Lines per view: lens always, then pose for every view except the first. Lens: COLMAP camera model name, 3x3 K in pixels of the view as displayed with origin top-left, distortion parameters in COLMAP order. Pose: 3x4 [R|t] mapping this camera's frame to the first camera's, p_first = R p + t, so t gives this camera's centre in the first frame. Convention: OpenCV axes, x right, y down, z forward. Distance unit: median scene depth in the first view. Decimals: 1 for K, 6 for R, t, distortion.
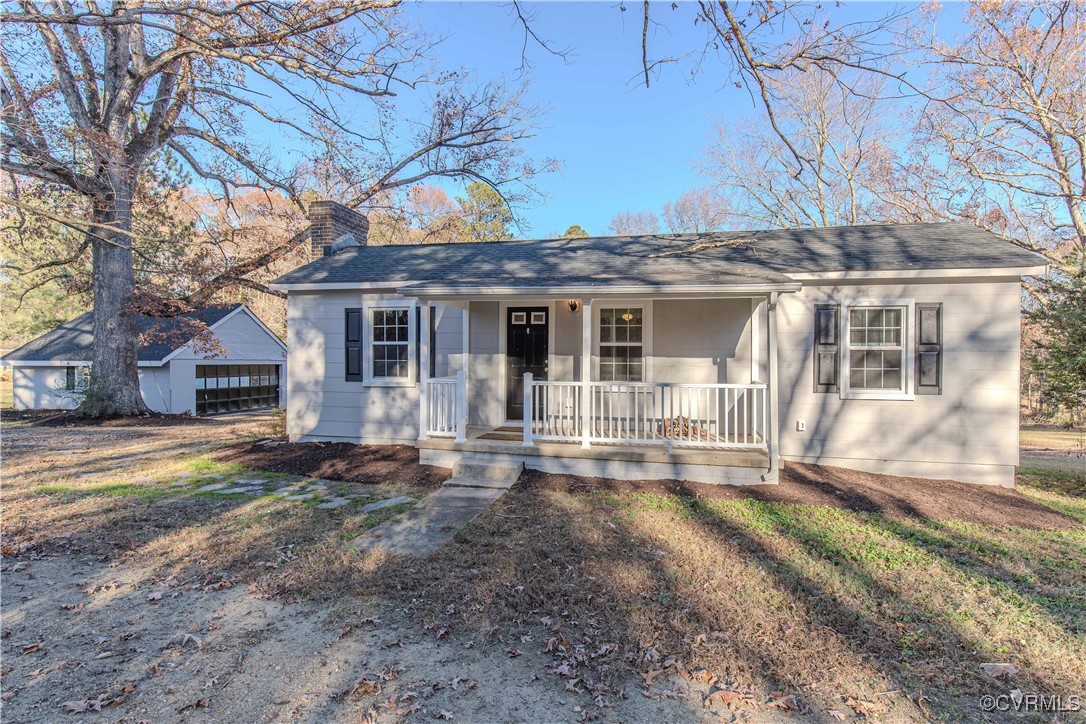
lens RADIAL K [[548.1, 0, 551.8], [0, 548.1, 362.0], [0, 0, 1]] dist [-0.003504, -0.000866]
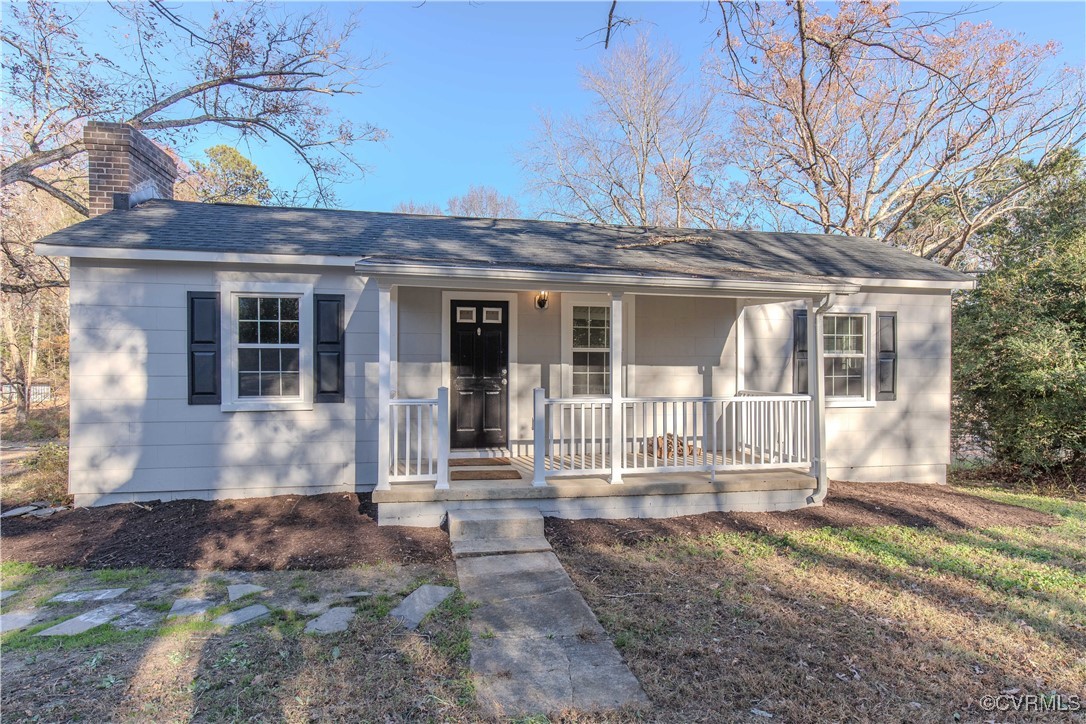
lens RADIAL K [[580.8, 0, 548.4], [0, 580.8, 365.7], [0, 0, 1]] dist [0.001014, -0.000878]
pose [[0.915349, -0.004874, 0.402632, -0.265920], [0.006411, 0.999976, -0.002469, -0.006423], [-0.402610, 0.004841, 0.915359, 0.206418]]
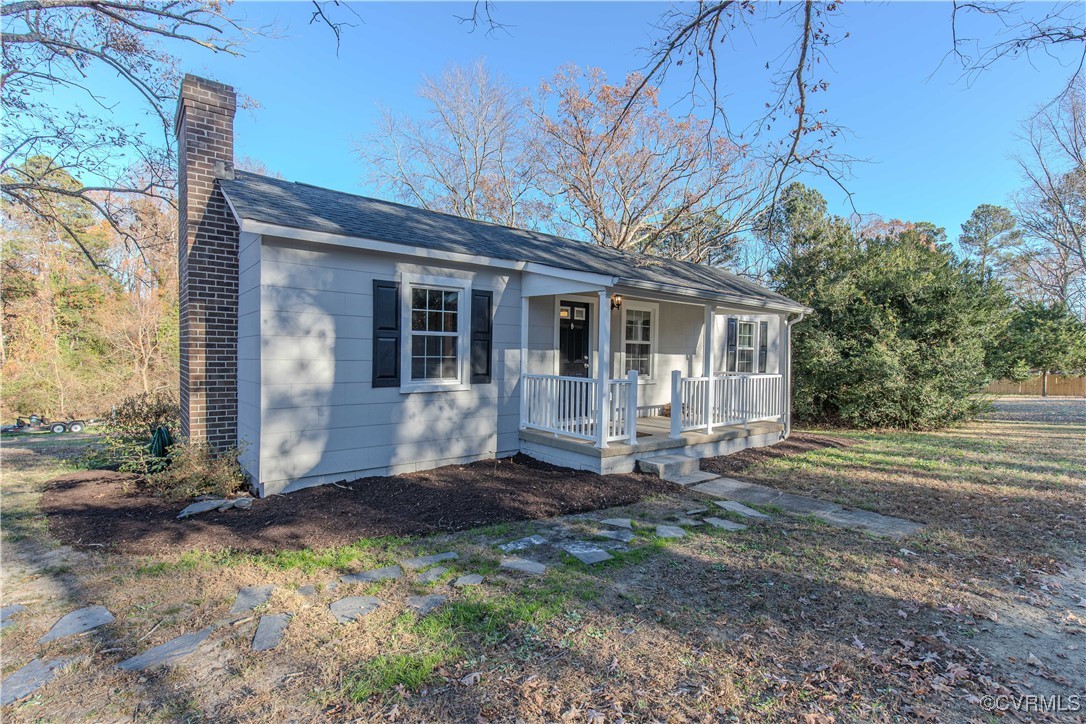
lens RADIAL K [[522.8, 0, 550.7], [0, 522.8, 365.5], [0, 0, 1]] dist [0.002455, 0.000559]
pose [[0.613024, -0.018250, 0.789854, -0.757813], [-0.008168, 0.999533, 0.029433, -0.013441], [-0.790022, -0.024495, 0.612589, 0.434069]]
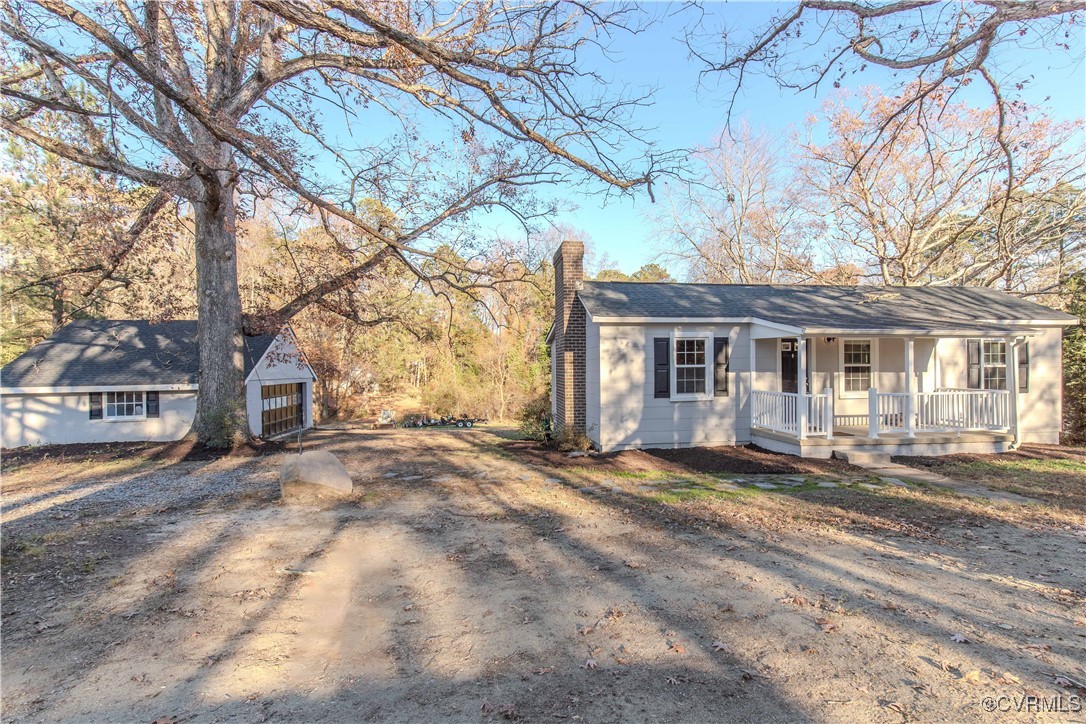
lens RADIAL K [[501.0, 0, 542.0], [0, 501.0, 366.2], [0, 0, 1]] dist [0.002338, 0.000181]
pose [[0.937297, -0.015879, 0.348171, -1.001302], [0.017355, 0.999849, -0.001120, -0.038299], [-0.348100, 0.007092, 0.937430, 0.050249]]
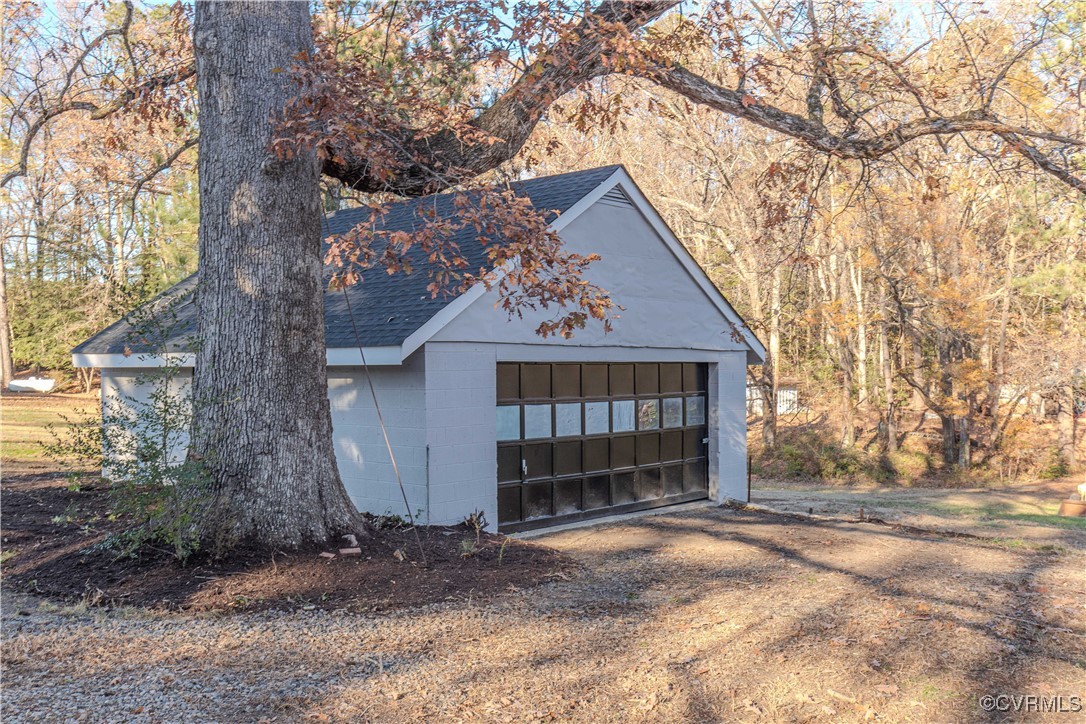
lens RADIAL K [[1034.0, 0, 543.0], [0, 1034.0, 362.0], [0, 0, 1]] dist [0.001324, -0.000670]
pose [[0.875752, -0.007570, -0.482702, -0.711249], [0.004653, 0.999963, -0.007239, 0.019621], [0.482739, 0.004094, 0.875755, 1.033887]]
